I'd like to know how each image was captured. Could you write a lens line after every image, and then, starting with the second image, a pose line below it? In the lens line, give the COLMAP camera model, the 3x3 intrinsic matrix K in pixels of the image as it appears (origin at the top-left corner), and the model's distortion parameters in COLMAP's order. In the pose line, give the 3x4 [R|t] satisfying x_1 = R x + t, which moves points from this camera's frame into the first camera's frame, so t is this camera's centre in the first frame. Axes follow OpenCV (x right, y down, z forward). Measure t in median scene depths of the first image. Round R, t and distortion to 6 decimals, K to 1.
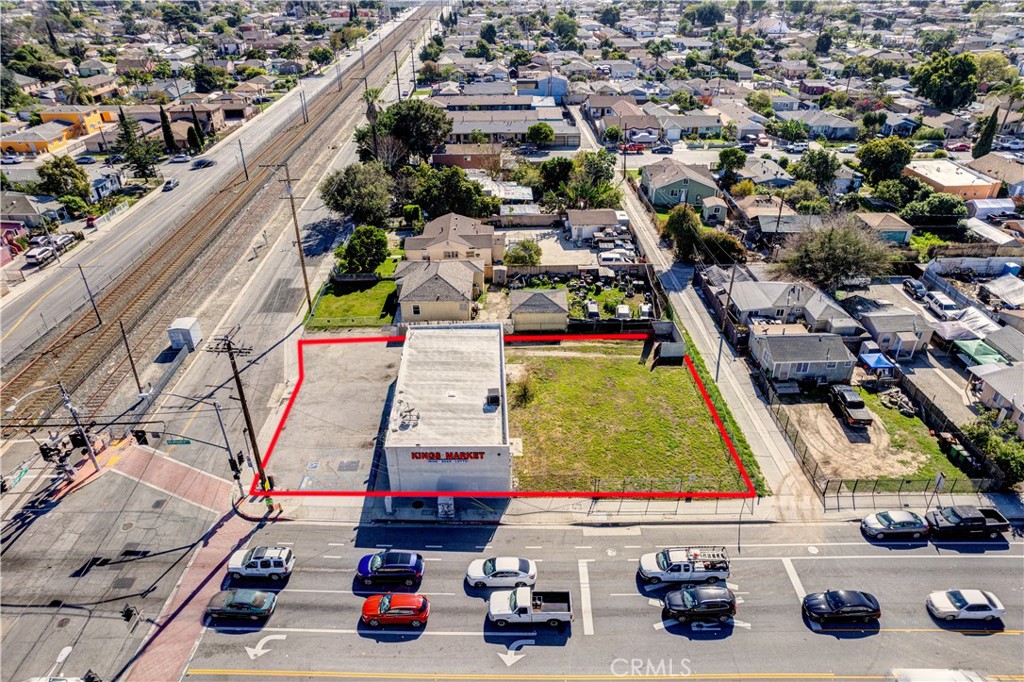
lens RADIAL K [[664.3, 0, 514.7], [0, 664.3, 340.3], [0, 0, 1]] dist [-0.074217, 0.071264]
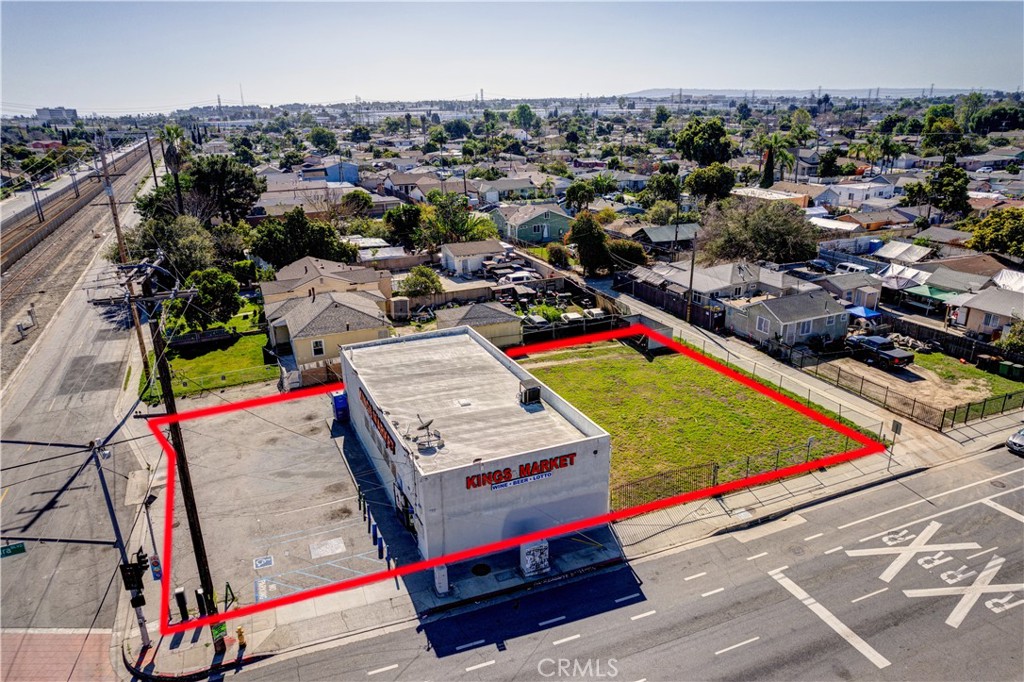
lens RADIAL K [[664.3, 0, 514.7], [0, 664.3, 340.3], [0, 0, 1]] dist [-0.074217, 0.071264]
pose [[0.923696, -0.133034, 0.359289, -0.207688], [0.200970, 0.966648, -0.158754, 0.102034], [-0.326186, 0.218847, 0.919624, 0.272728]]
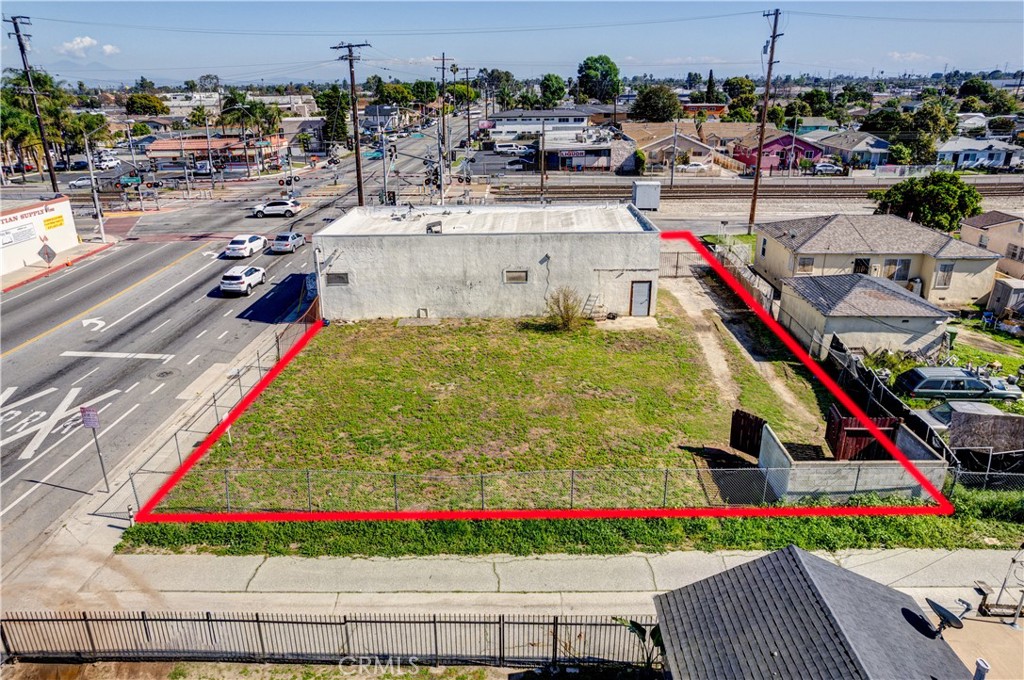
lens RADIAL K [[694.0, 0, 492.2], [0, 694.0, 340.9], [0, 0, 1]] dist [-0.078094, 0.080333]
pose [[-0.061692, 0.362508, -0.929936, 0.482288], [-0.493822, 0.798596, 0.344069, -0.071238], [0.867372, 0.480449, 0.129748, 0.744624]]
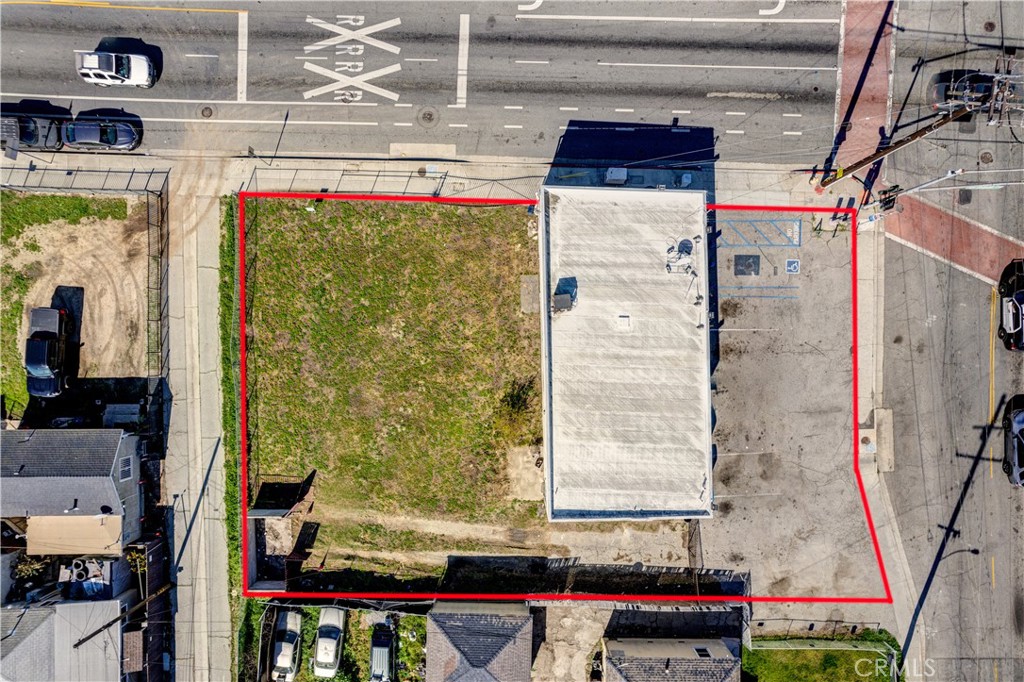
lens RADIAL K [[654.1, 0, 511.7], [0, 654.1, 351.7], [0, 0, 1]] dist [-0.074711, 0.072491]
pose [[-0.999616, -0.022579, 0.016043, 0.006401], [0.025310, -0.509310, 0.860211, -0.381375], [-0.011251, 0.860287, 0.509686, 0.517214]]
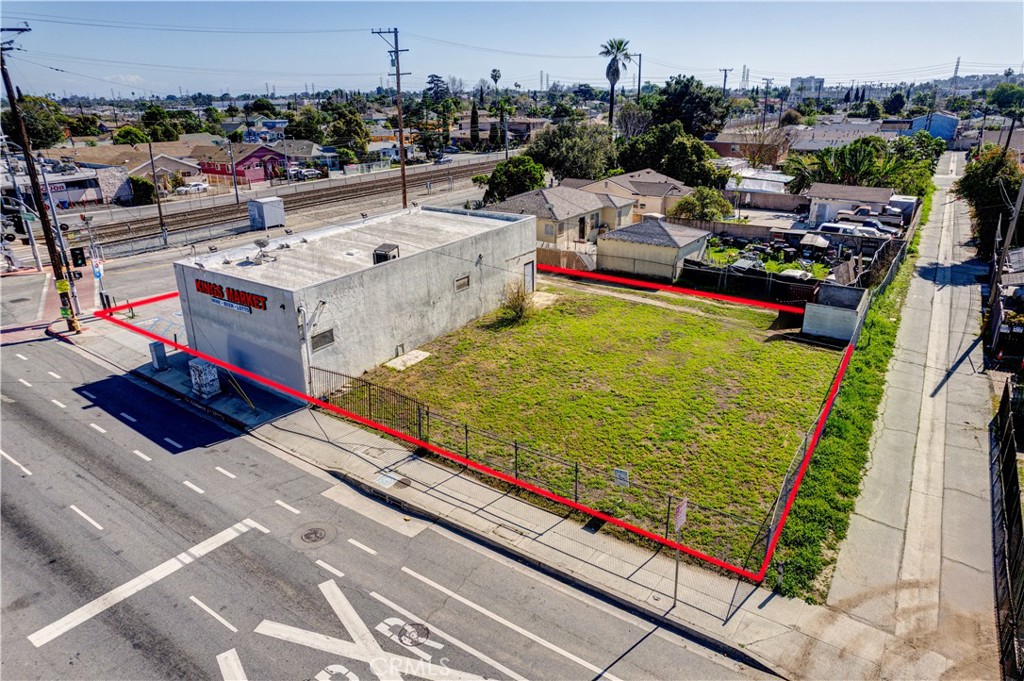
lens RADIAL K [[664.3, 0, 514.7], [0, 664.3, 339.8], [0, 0, 1]] dist [-0.074217, 0.071264]
pose [[0.817457, 0.202910, -0.539065, 0.287232], [-0.288576, 0.954240, -0.078421, 0.123551], [0.498485, 0.219667, 0.838605, 0.427912]]
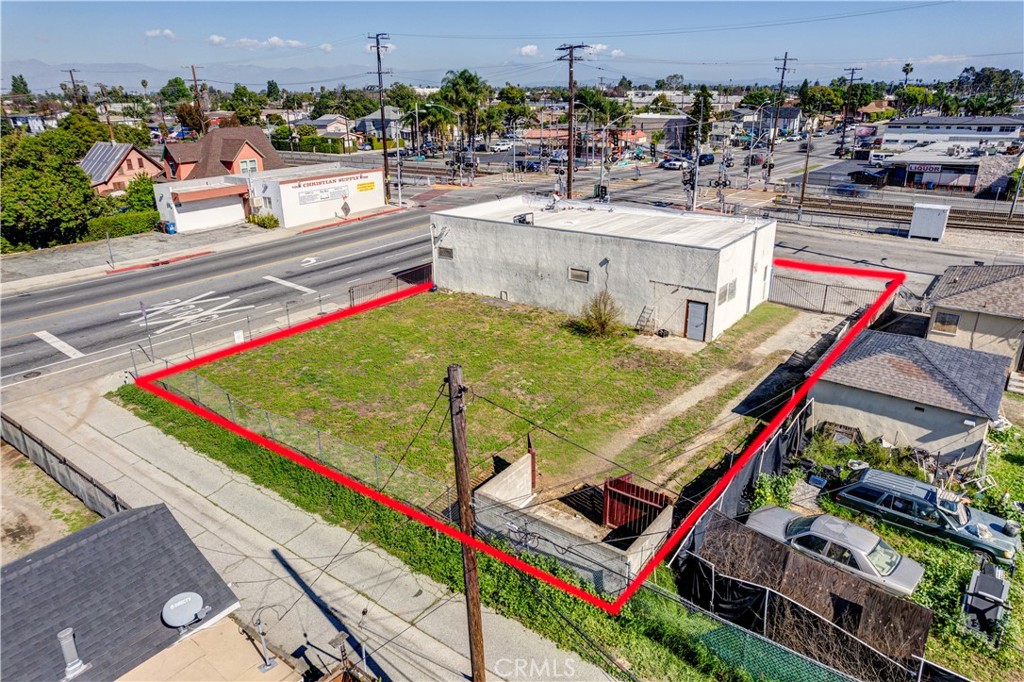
lens RADIAL K [[664.3, 0, 514.7], [0, 664.3, 340.3], [0, 0, 1]] dist [-0.074217, 0.071264]
pose [[-0.629541, 0.295584, -0.718546, 0.386798], [-0.375791, 0.693605, 0.614567, -0.193130], [0.680043, 0.656918, -0.325575, 0.963066]]
